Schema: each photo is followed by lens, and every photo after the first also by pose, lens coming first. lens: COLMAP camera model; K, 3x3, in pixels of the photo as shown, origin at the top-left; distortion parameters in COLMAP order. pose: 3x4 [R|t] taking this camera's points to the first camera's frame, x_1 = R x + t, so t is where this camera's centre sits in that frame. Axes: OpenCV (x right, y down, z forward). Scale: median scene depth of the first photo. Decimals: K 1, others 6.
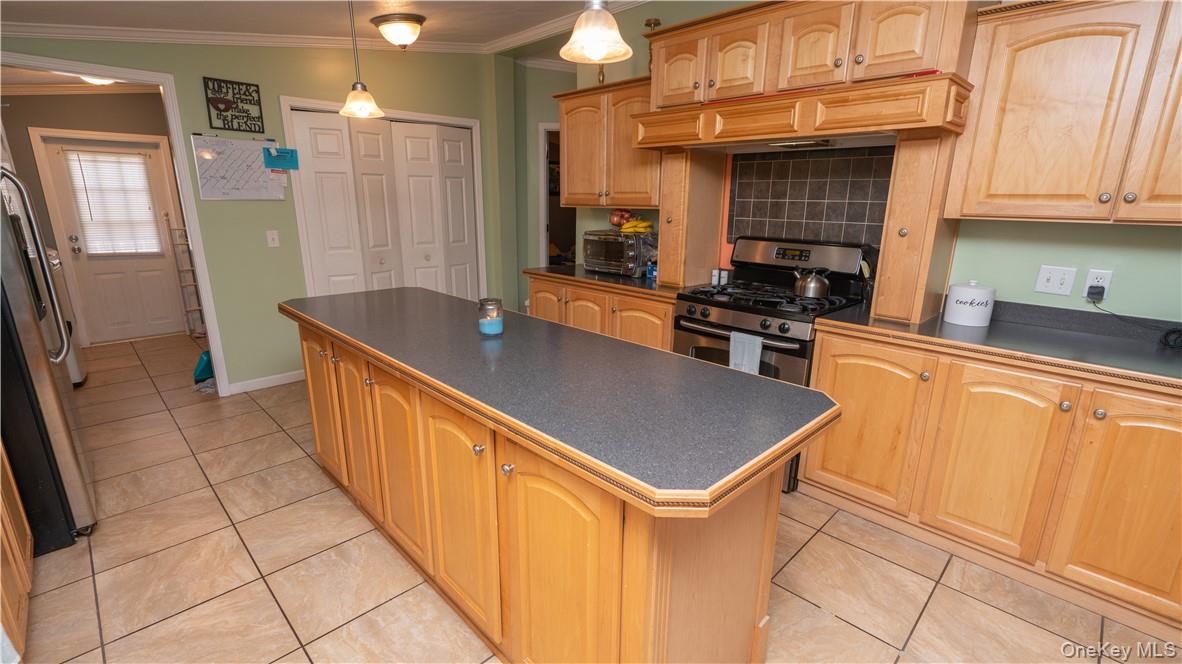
lens RADIAL K [[520.2, 0, 587.1], [0, 520.2, 341.2], [0, 0, 1]] dist [-0.013053, 0.006120]
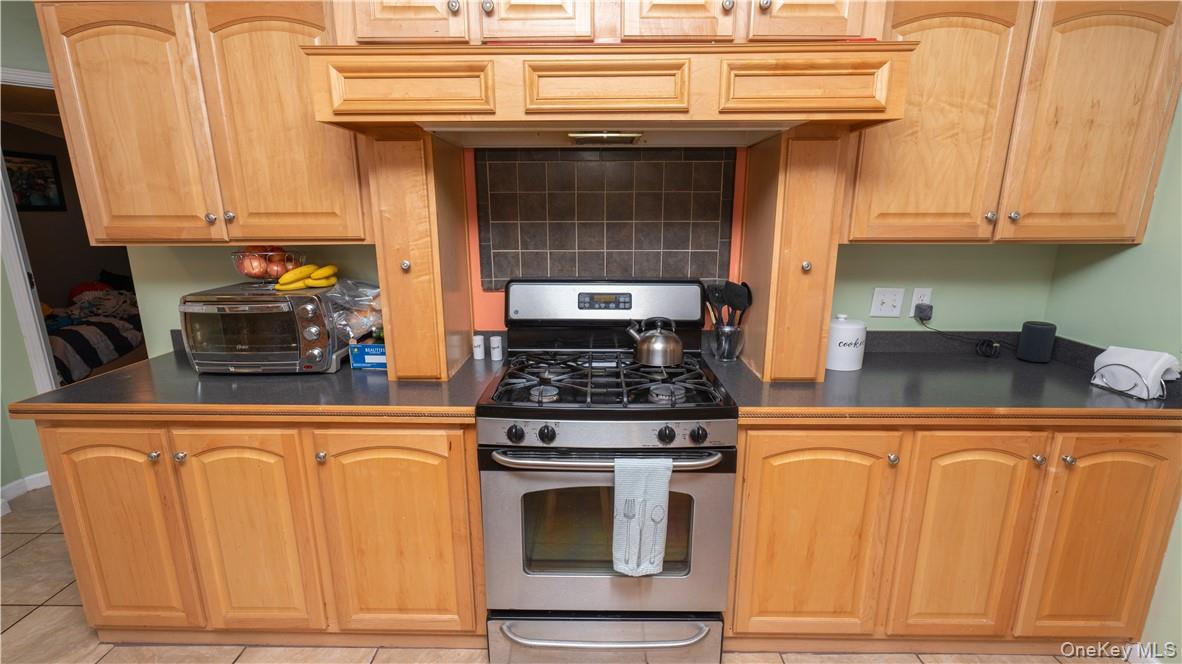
lens RADIAL K [[520.2, 0, 582.9], [0, 520.2, 336.0], [0, 0, 1]] dist [-0.013053, 0.006120]
pose [[0.707389, -0.184158, 0.682412, -0.084088], [0.198775, 0.978329, 0.057964, -0.150067], [-0.678299, 0.094643, 0.728666, 0.474747]]
